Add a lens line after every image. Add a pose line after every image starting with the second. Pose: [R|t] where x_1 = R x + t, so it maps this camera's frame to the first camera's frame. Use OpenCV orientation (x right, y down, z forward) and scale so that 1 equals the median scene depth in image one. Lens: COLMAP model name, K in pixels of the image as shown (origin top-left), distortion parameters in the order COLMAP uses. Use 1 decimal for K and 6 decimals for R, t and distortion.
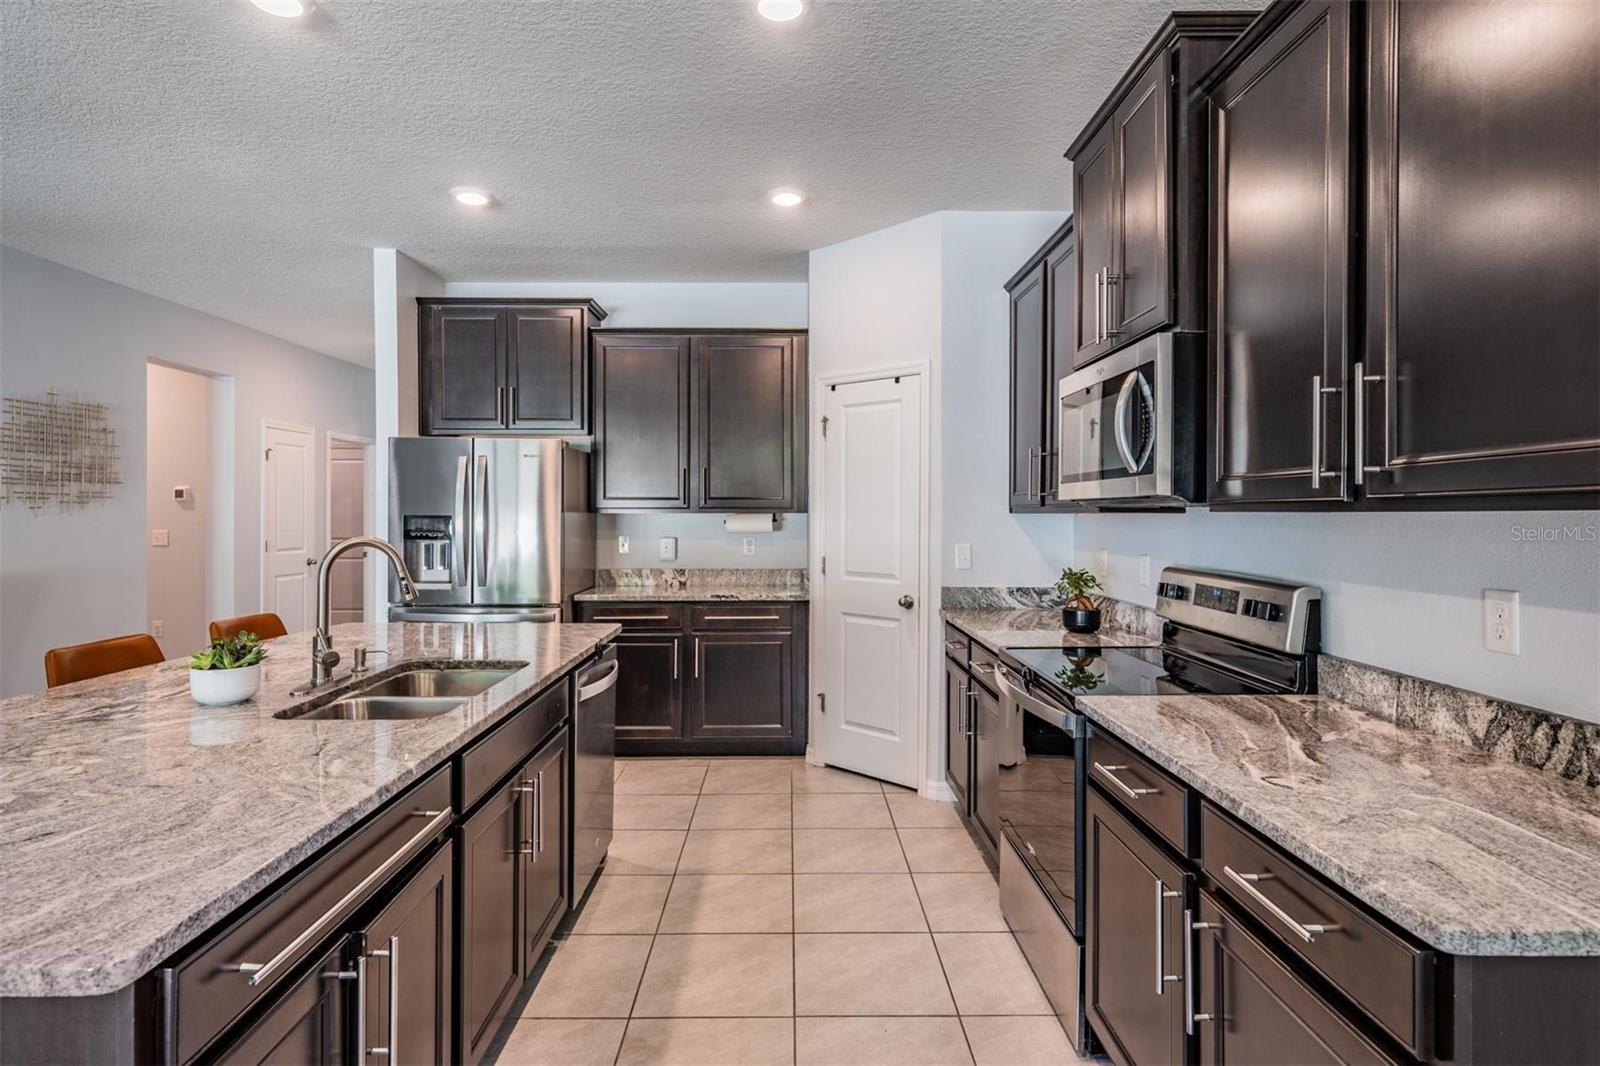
lens RADIAL K [[841.7, 0, 794.5], [0, 841.7, 512.2], [0, 0, 1]] dist [-0.001725, 0.003165]
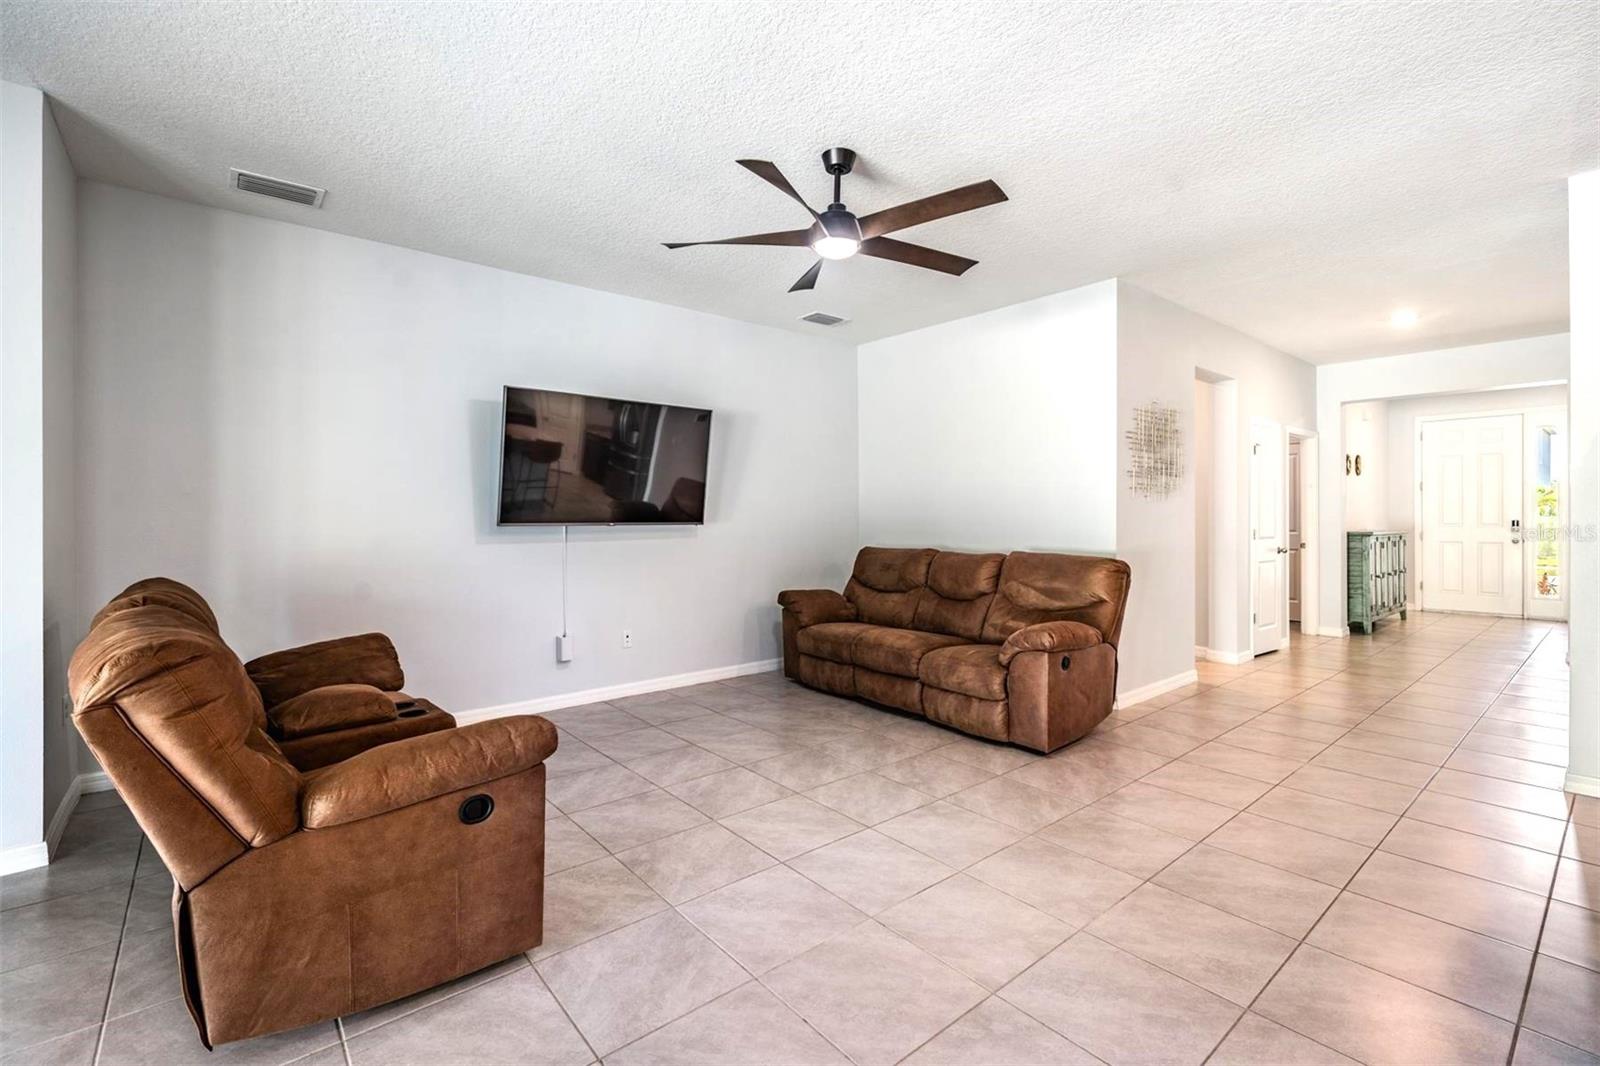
lens RADIAL K [[732.3, 0, 816.4], [0, 732.3, 518.6], [0, 0, 1]] dist [0.002202, -0.000571]
pose [[0.627301, 0.003794, -0.778767, -0.459838], [0.001062, 0.999983, 0.005727, 0.024965], [0.778776, -0.004419, 0.627287, -0.057362]]
